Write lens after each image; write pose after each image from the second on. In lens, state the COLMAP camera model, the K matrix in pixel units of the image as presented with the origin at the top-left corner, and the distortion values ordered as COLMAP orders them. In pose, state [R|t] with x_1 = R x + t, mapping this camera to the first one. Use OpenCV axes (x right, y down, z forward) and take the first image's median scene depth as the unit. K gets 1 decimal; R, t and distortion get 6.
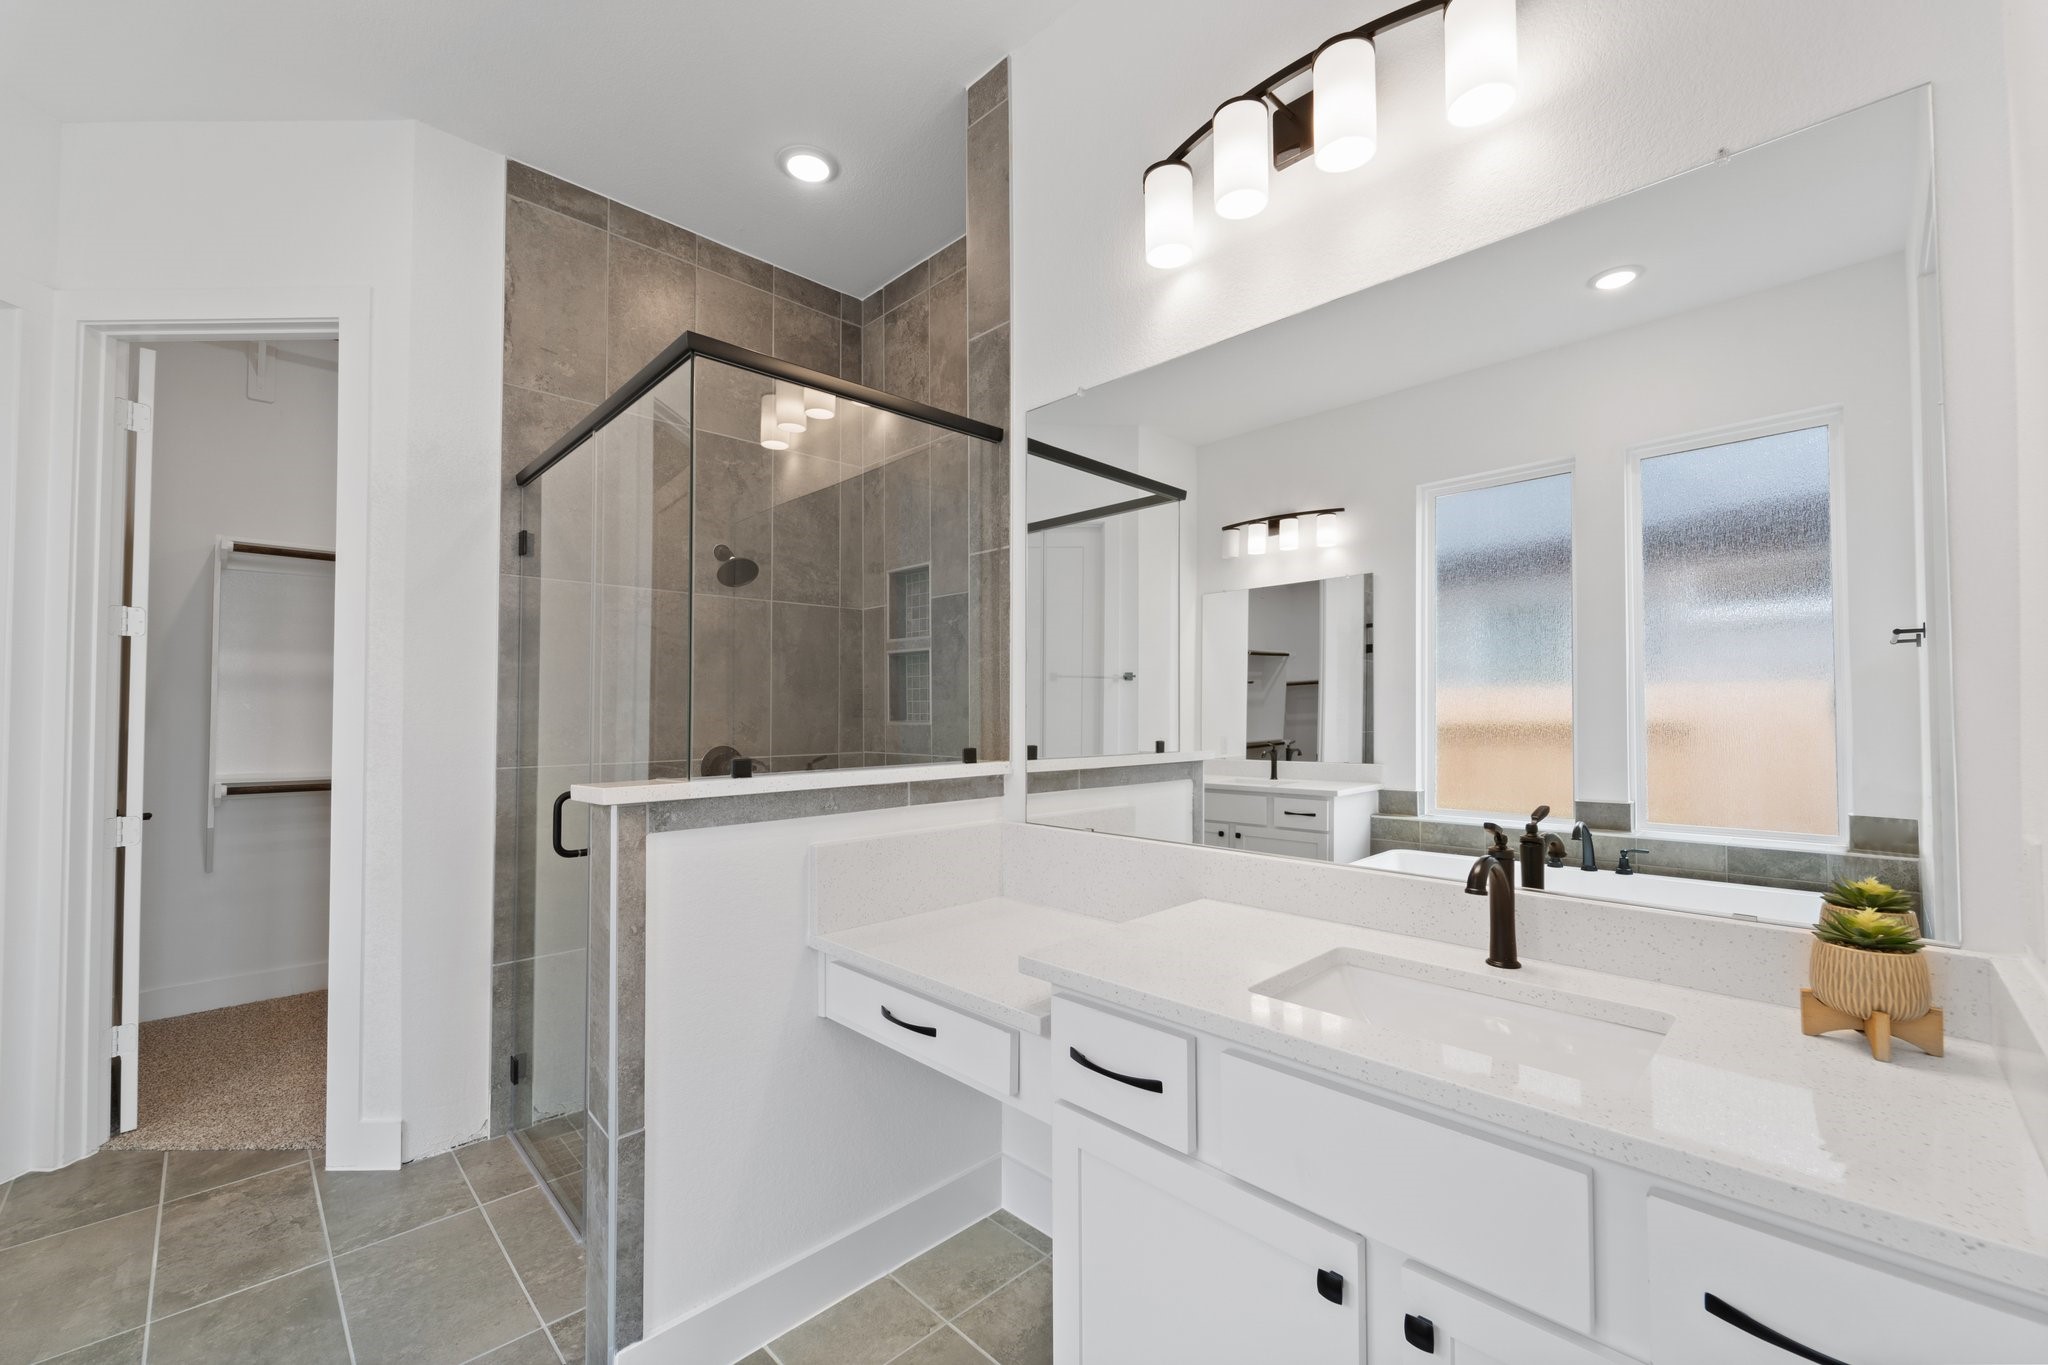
lens RADIAL K [[829.5, 0, 1026.1], [0, 829.5, 683.3], [0, 0, 1]] dist [-0.000259, -0.001217]
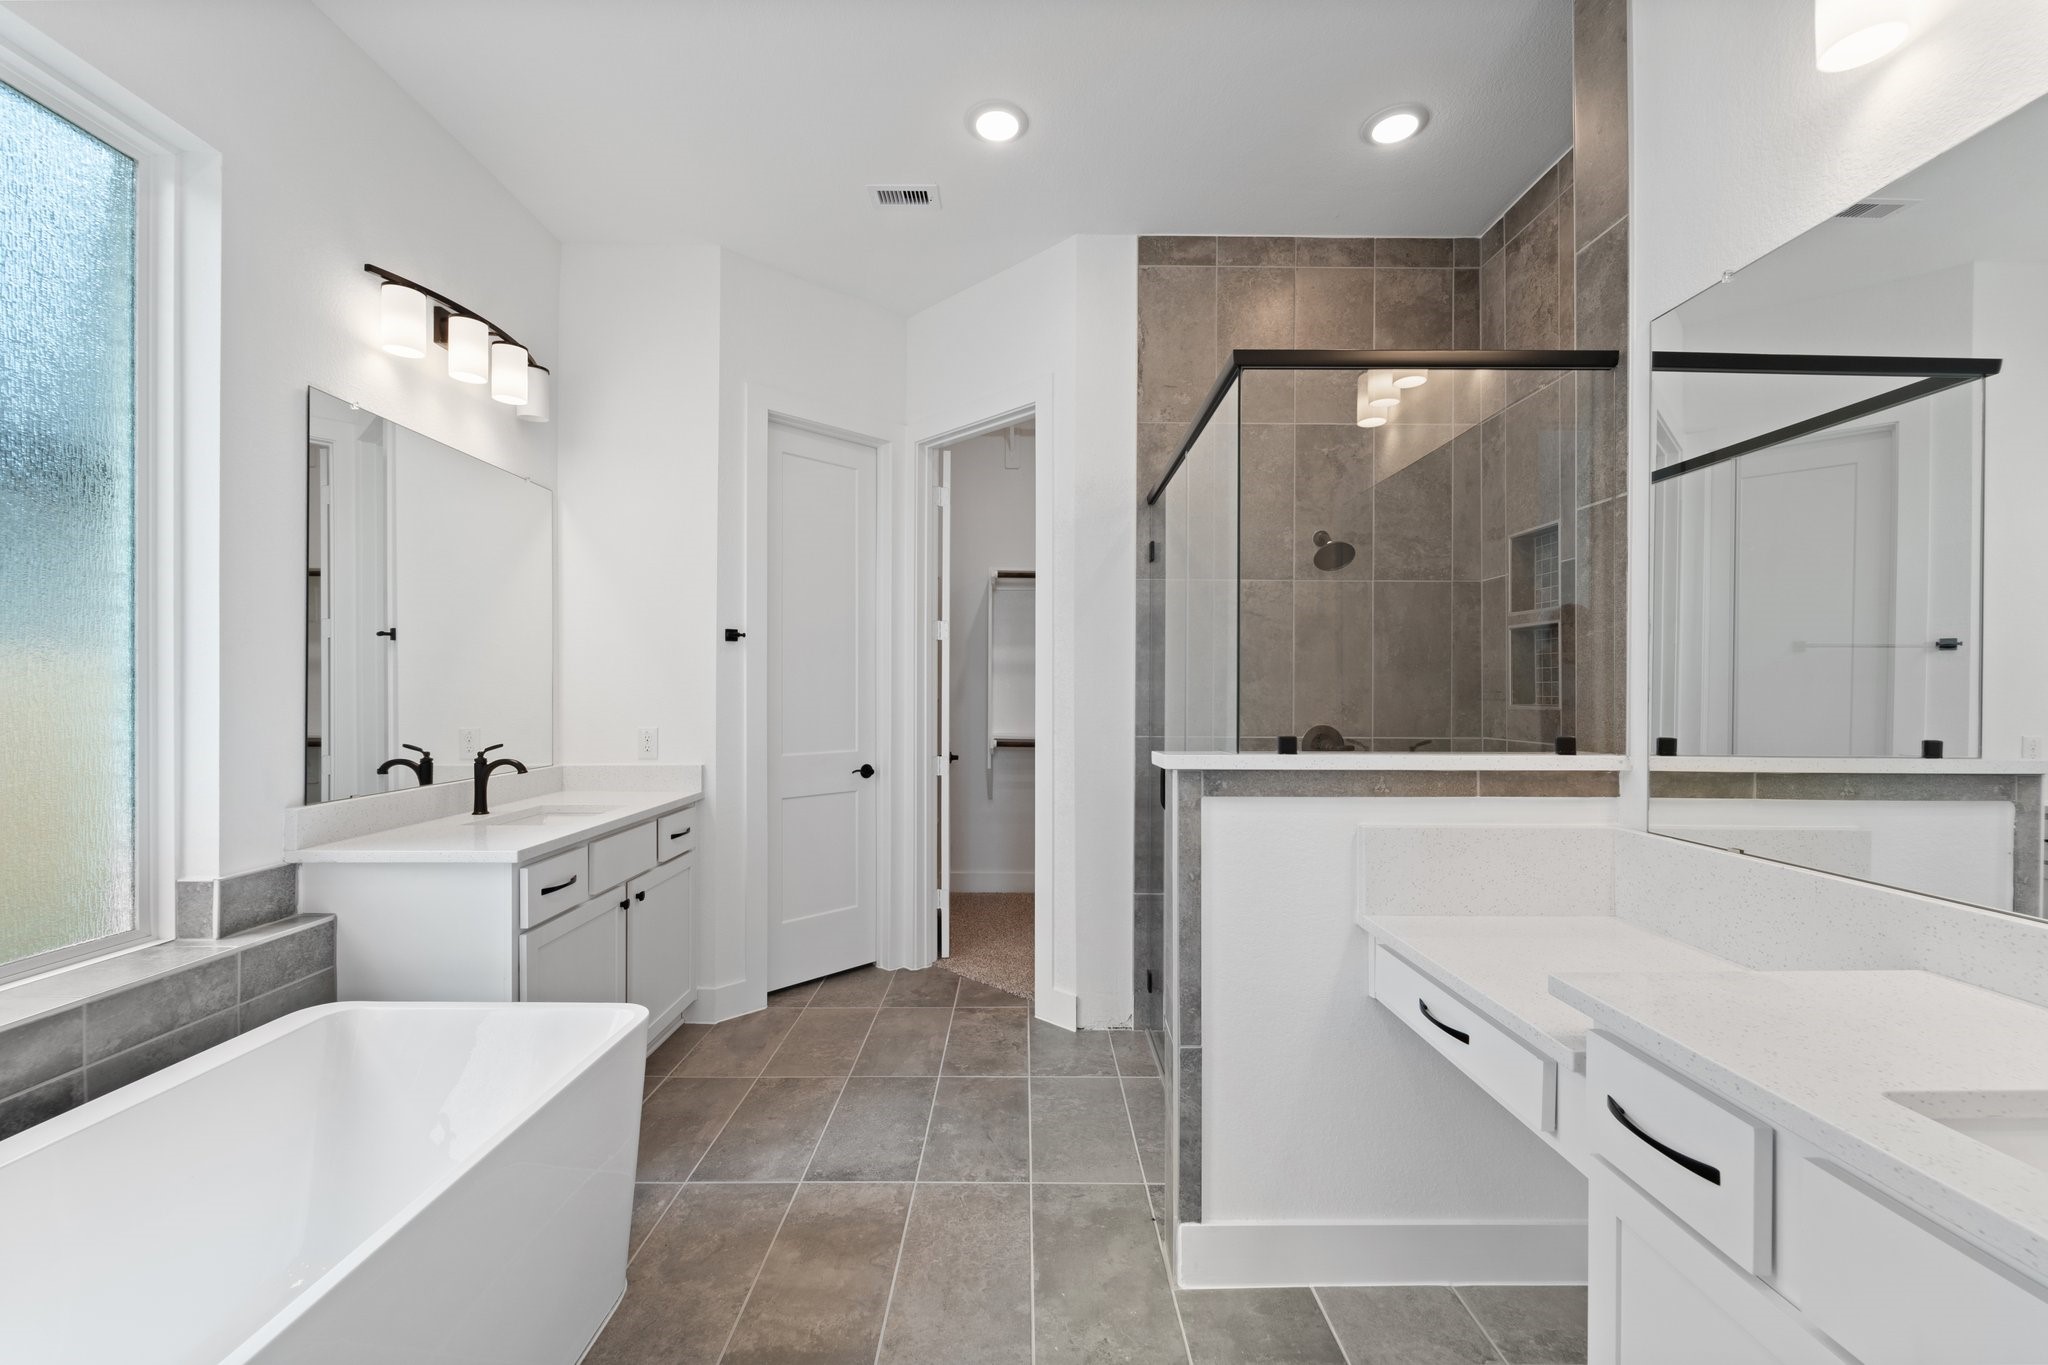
lens RADIAL K [[826.0, 0, 1024.0], [0, 826.0, 682.5], [0, 0, 1]] dist [-0.000058, -0.003115]
pose [[0.716954, 0.000694, -0.697121, 0.114456], [0.015571, 0.999734, 0.017010, -0.001609], [0.696947, -0.023050, 0.716752, -0.001085]]
